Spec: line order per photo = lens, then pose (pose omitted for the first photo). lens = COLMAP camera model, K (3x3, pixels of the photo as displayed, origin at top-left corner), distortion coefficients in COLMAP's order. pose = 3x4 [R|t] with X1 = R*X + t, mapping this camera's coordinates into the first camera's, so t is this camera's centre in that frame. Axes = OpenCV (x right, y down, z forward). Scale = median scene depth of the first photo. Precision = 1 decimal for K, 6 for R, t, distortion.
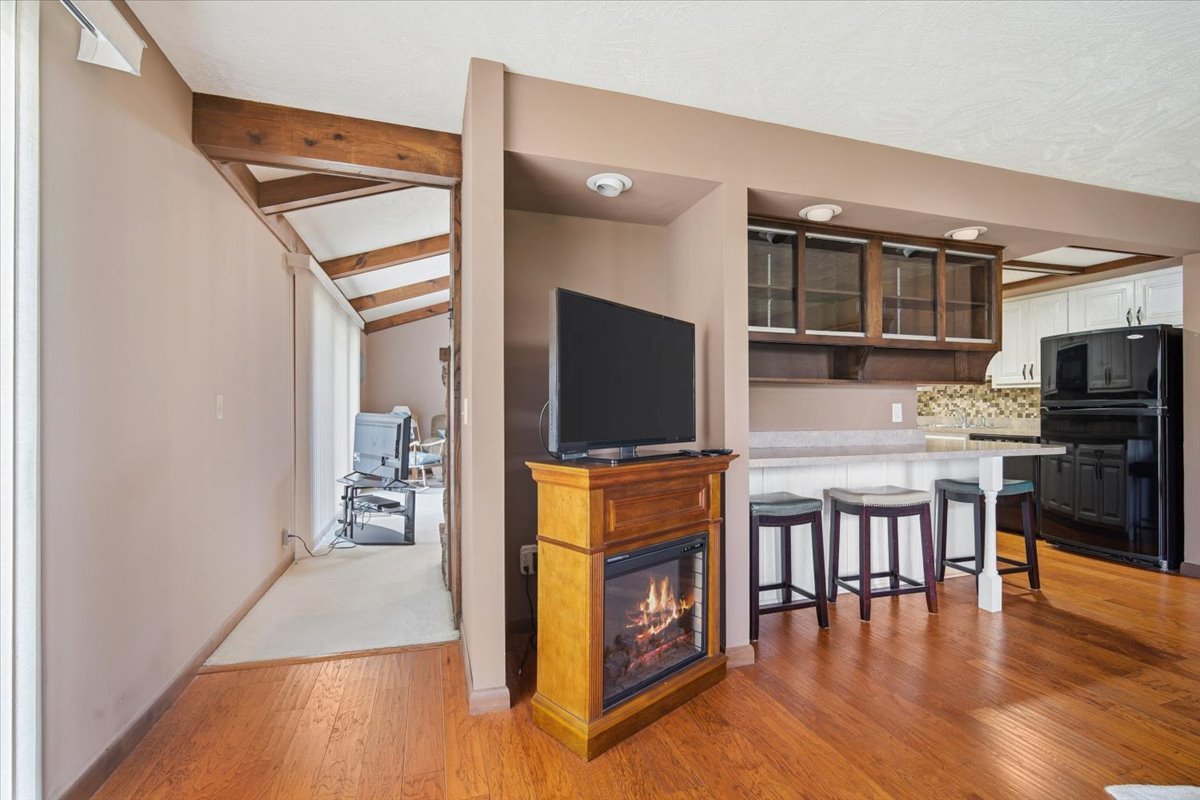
lens RADIAL K [[536.1, 0, 608.2], [0, 536.1, 404.9], [0, 0, 1]] dist [0.002610, 0.002639]
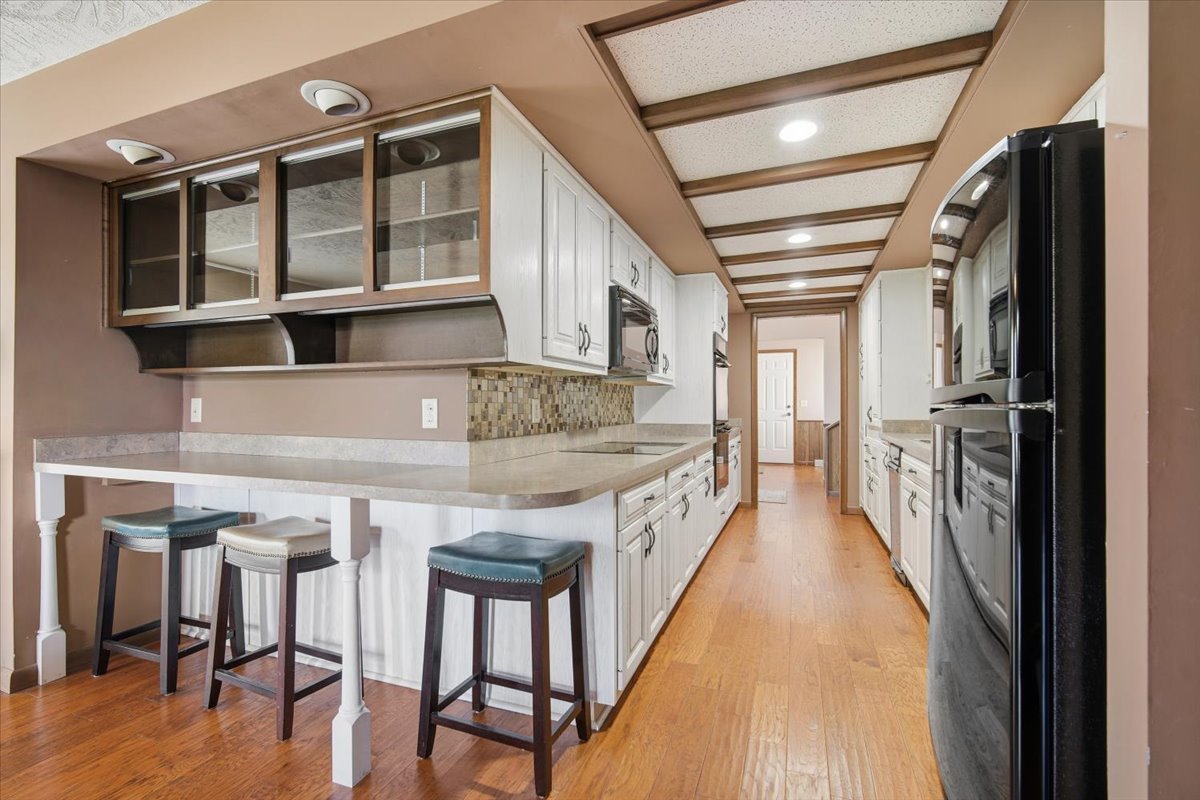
lens RADIAL K [[536.1, 0, 602.1], [0, 536.1, 400.2], [0, 0, 1]] dist [0.002610, 0.002639]
pose [[0.775751, -0.008178, -0.630986, 1.148135], [-0.002285, 0.999873, -0.015769, 0.008950], [0.631035, 0.013675, 0.775634, 0.681972]]
